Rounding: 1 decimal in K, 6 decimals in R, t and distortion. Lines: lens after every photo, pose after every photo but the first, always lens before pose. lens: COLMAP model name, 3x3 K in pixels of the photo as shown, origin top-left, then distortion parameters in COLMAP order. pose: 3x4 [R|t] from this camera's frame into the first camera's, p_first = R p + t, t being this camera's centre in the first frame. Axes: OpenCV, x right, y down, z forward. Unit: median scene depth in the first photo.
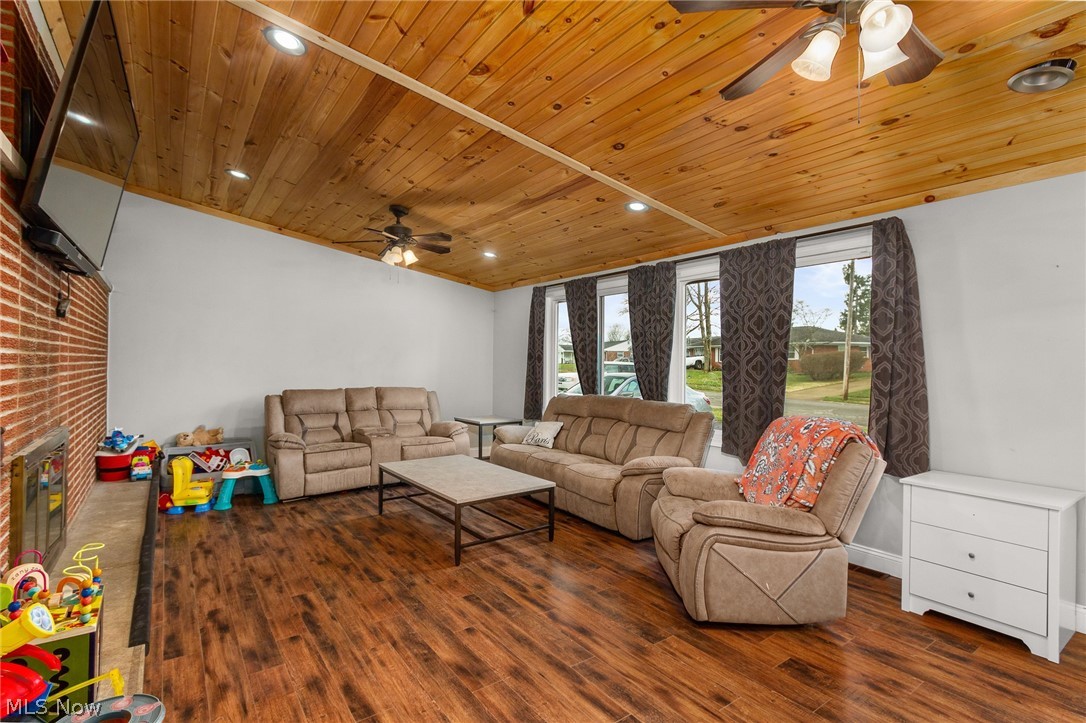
lens RADIAL K [[502.2, 0, 543.0], [0, 502.2, 361.5], [0, 0, 1]] dist [0.002734, 0.000119]
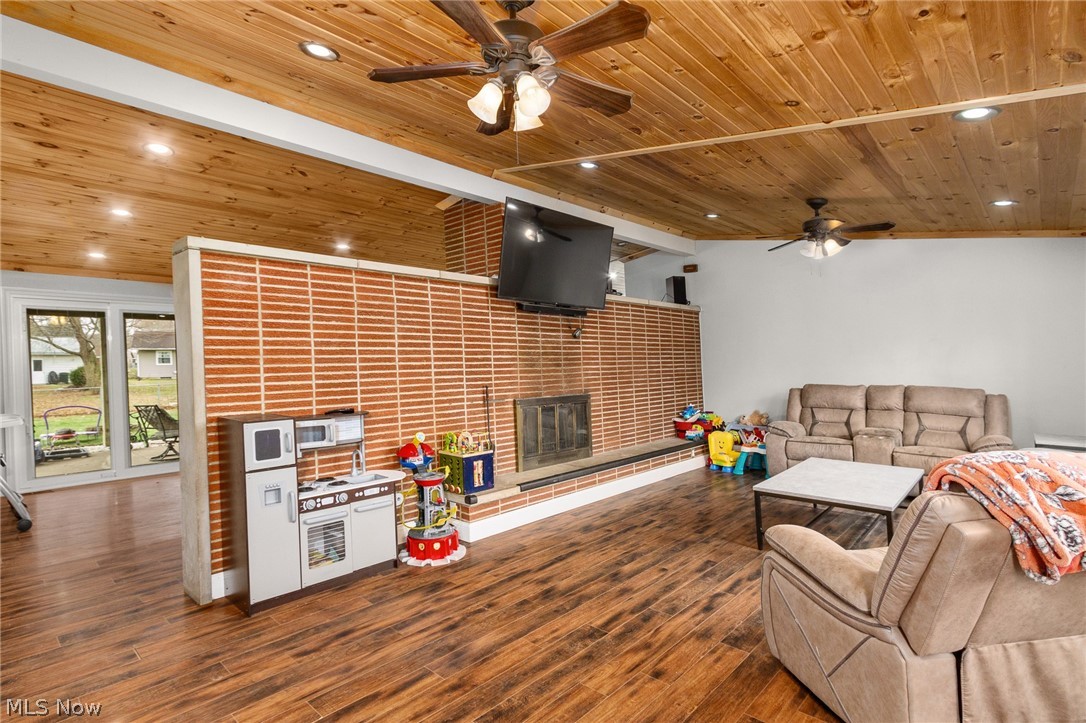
lens RADIAL K [[548.9, 0, 543.3], [0, 548.9, 379.9], [0, 0, 1]] dist [-0.000347, -0.000005]
pose [[0.199576, 0.024937, -0.979565, 1.003190], [0.012142, 0.999536, 0.027919, 0.014639], [0.979807, -0.017466, 0.199180, 0.387447]]
